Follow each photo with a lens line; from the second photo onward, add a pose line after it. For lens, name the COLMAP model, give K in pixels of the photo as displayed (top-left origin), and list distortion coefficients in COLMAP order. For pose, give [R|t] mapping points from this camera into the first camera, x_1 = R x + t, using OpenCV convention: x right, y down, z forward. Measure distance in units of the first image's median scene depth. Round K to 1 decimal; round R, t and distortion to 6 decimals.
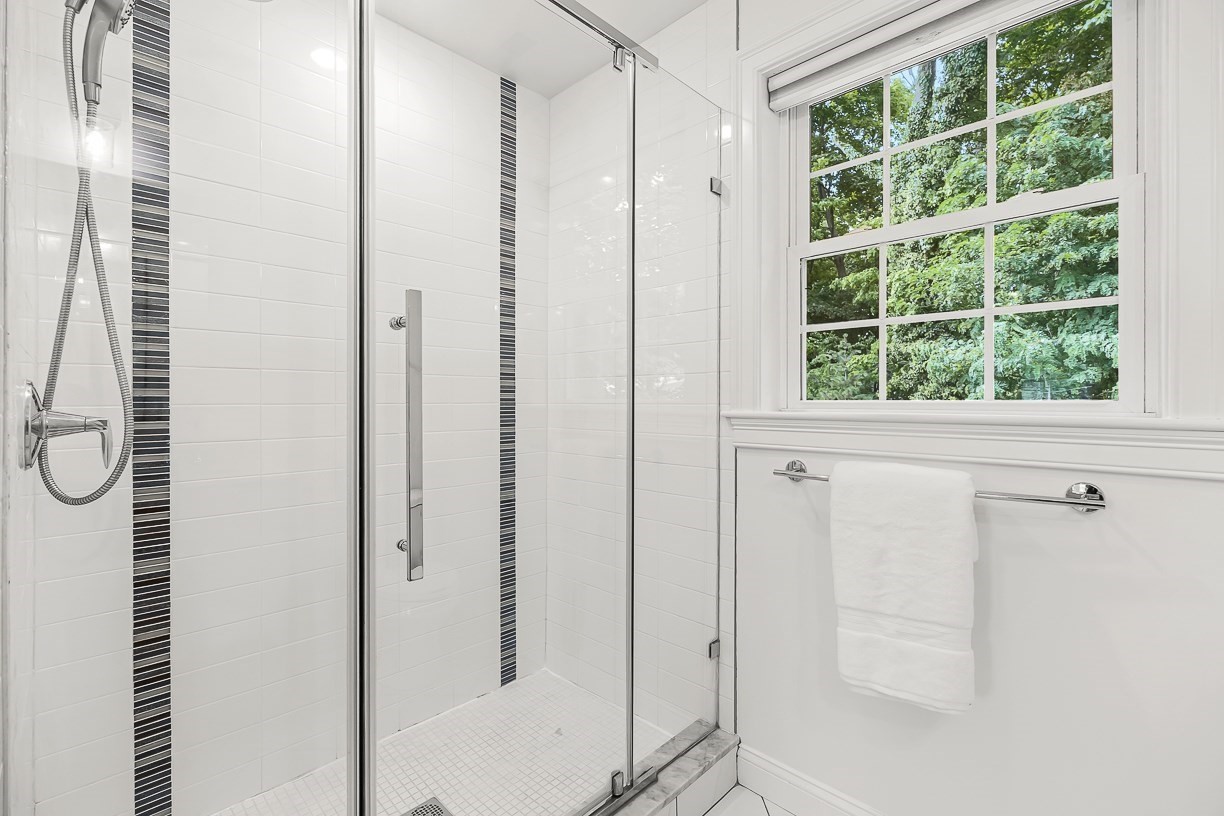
lens RADIAL K [[541.6, 0, 607.5], [0, 541.6, 402.5], [0, 0, 1]] dist [-0.000743, -0.000360]
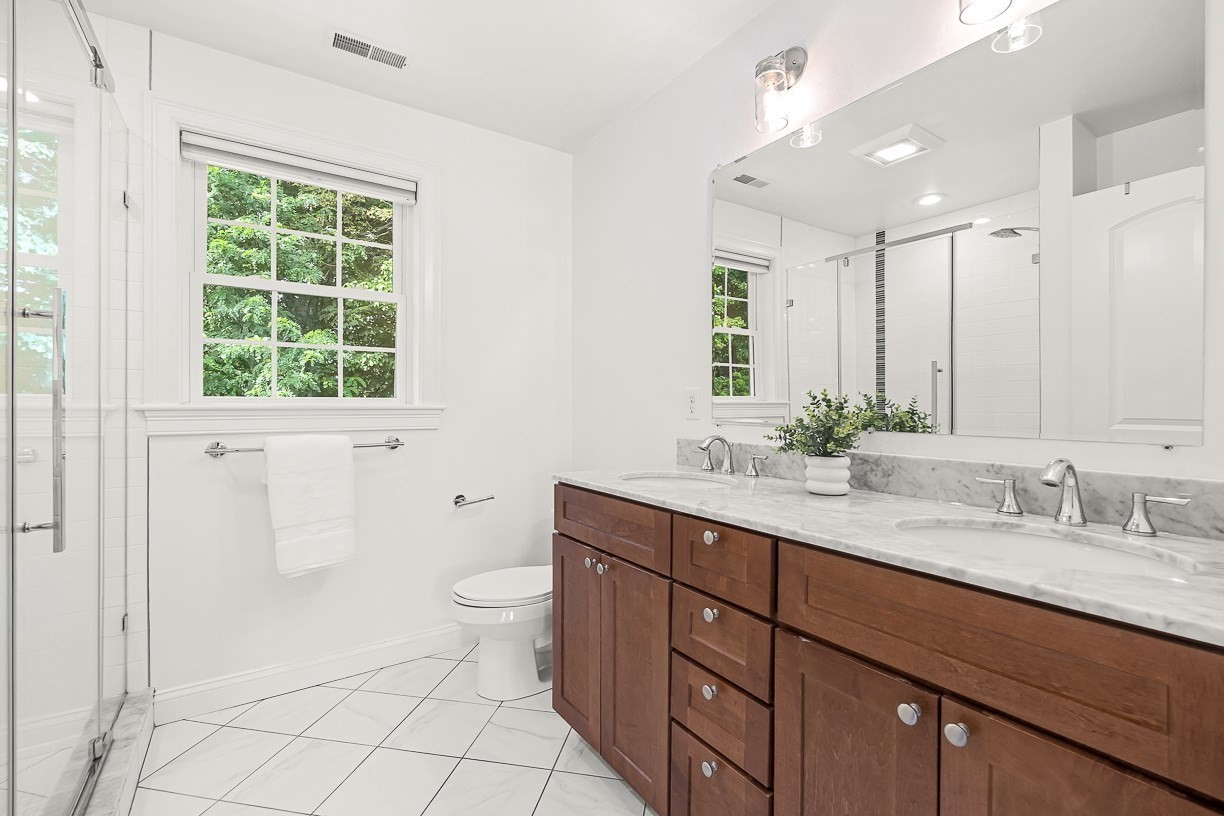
lens RADIAL K [[541.6, 0, 607.5], [0, 541.6, 402.5], [0, 0, 1]] dist [-0.000743, -0.000360]
pose [[0.195401, -0.000284, 0.980723, -0.710887], [0.003371, 0.999994, -0.000382, 0.015693], [-0.980718, 0.003380, 0.195401, -0.173500]]
